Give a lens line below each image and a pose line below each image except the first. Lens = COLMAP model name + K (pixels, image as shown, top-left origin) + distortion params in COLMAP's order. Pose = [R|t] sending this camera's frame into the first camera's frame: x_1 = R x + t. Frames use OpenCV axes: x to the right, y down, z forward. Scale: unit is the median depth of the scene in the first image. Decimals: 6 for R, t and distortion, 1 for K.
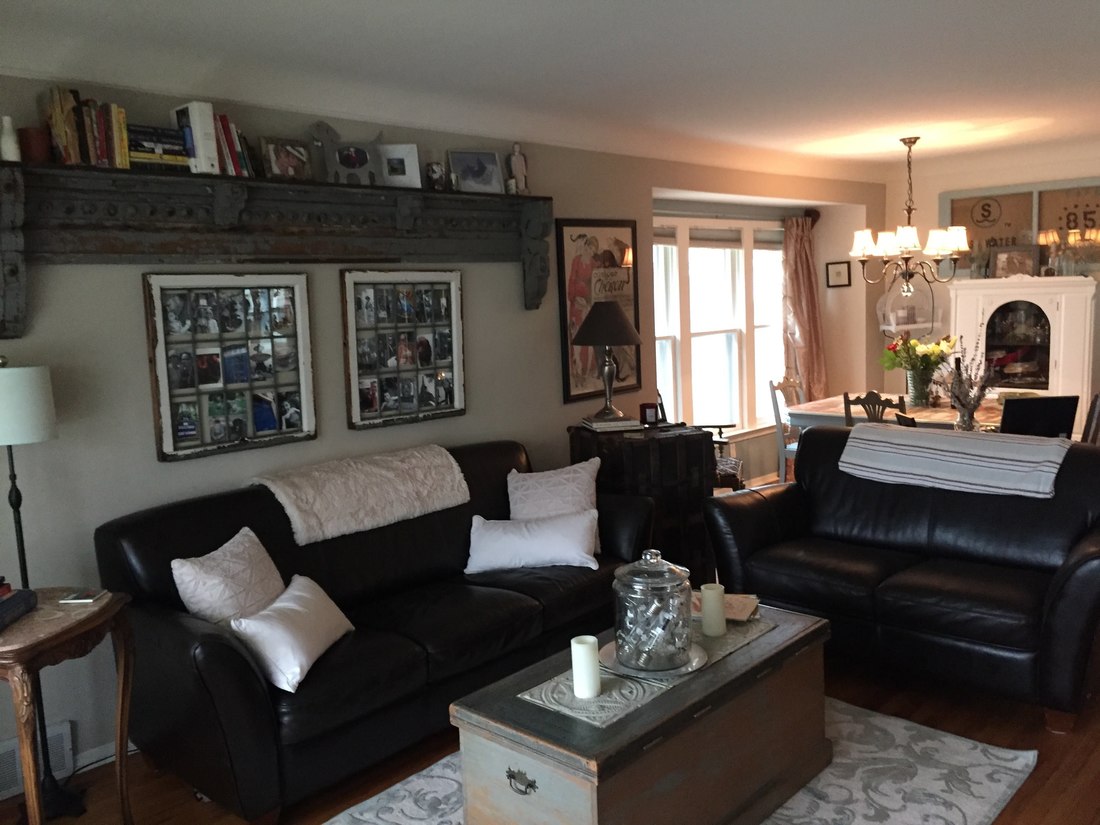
lens RADIAL K [[937.9, 0, 547.1], [0, 937.9, 400.8], [0, 0, 1]] dist [0.077599, -0.099476]
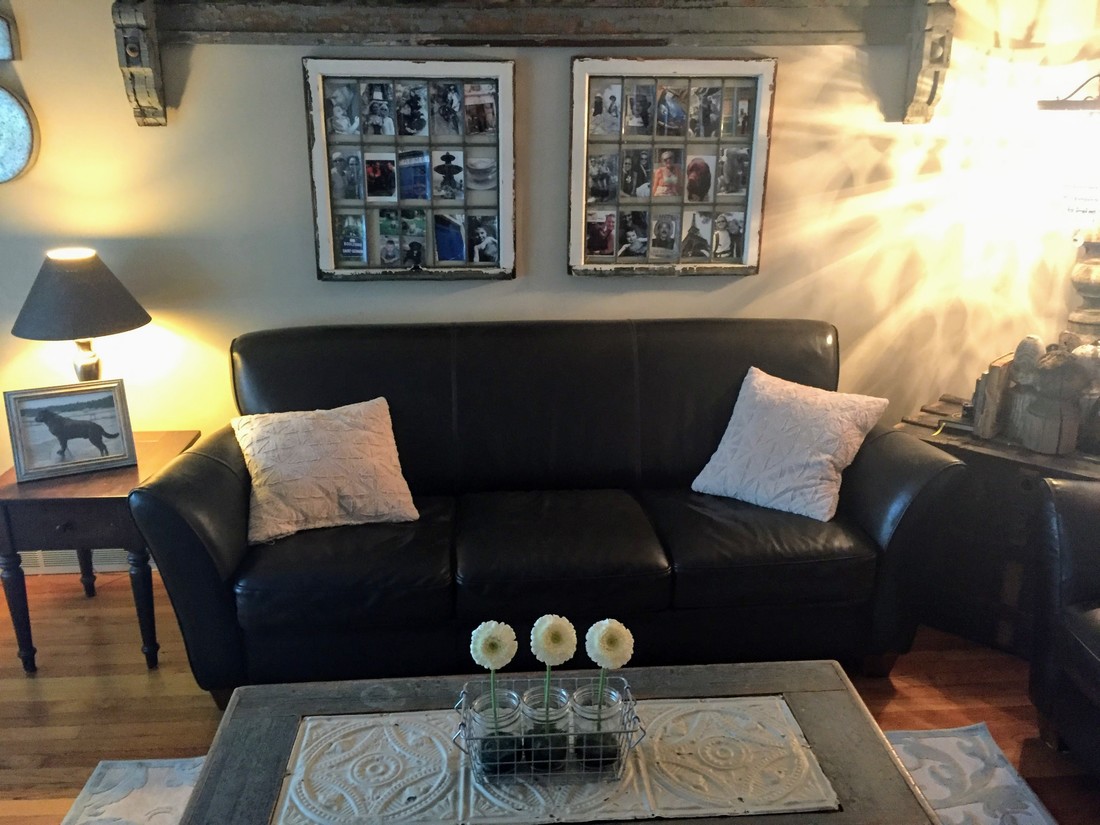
lens RADIAL K [[937.9, 0, 547.9], [0, 937.9, 405.8], [0, 0, 1]] dist [0.077599, -0.099476]
pose [[0.741544, 0.248919, -0.623019, 0.313520], [-0.106008, 0.960432, 0.257552, -0.067811], [0.662476, -0.124941, 0.738590, 0.423535]]
